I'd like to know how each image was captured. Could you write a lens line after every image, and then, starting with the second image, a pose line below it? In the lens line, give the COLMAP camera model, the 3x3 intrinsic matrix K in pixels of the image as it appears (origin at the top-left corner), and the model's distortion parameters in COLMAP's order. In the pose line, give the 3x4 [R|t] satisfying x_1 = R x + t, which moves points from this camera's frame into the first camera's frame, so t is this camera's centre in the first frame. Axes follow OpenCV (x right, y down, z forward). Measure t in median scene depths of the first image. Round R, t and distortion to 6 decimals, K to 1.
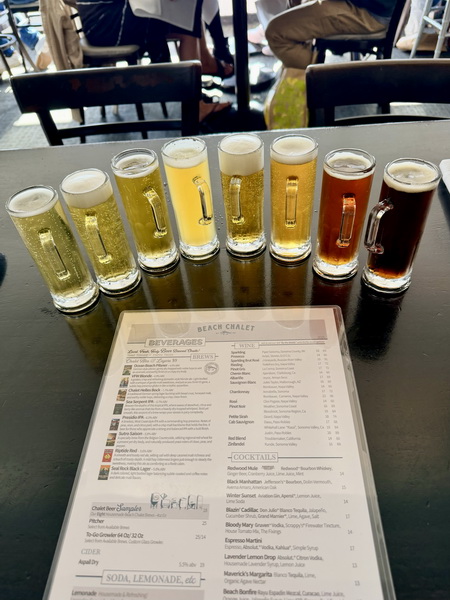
lens RADIAL K [[423.4, 0, 228.5], [0, 423.4, 299.7], [0, 0, 1]] dist [-0.094709, 0.031923]
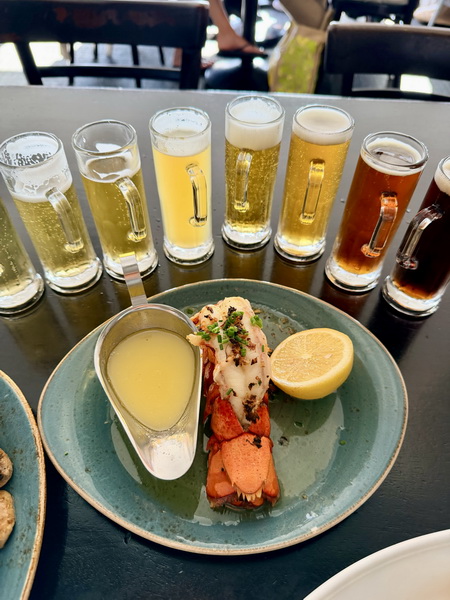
lens RADIAL K [[423.4, 0, 221.4], [0, 423.4, 302.5], [0, 0, 1]] dist [-0.094709, 0.031923]
pose [[0.994918, 0.094187, 0.035603, -0.023453], [-0.097152, 0.990860, 0.093585, -0.069565], [-0.026463, -0.096568, 0.994975, 0.169405]]
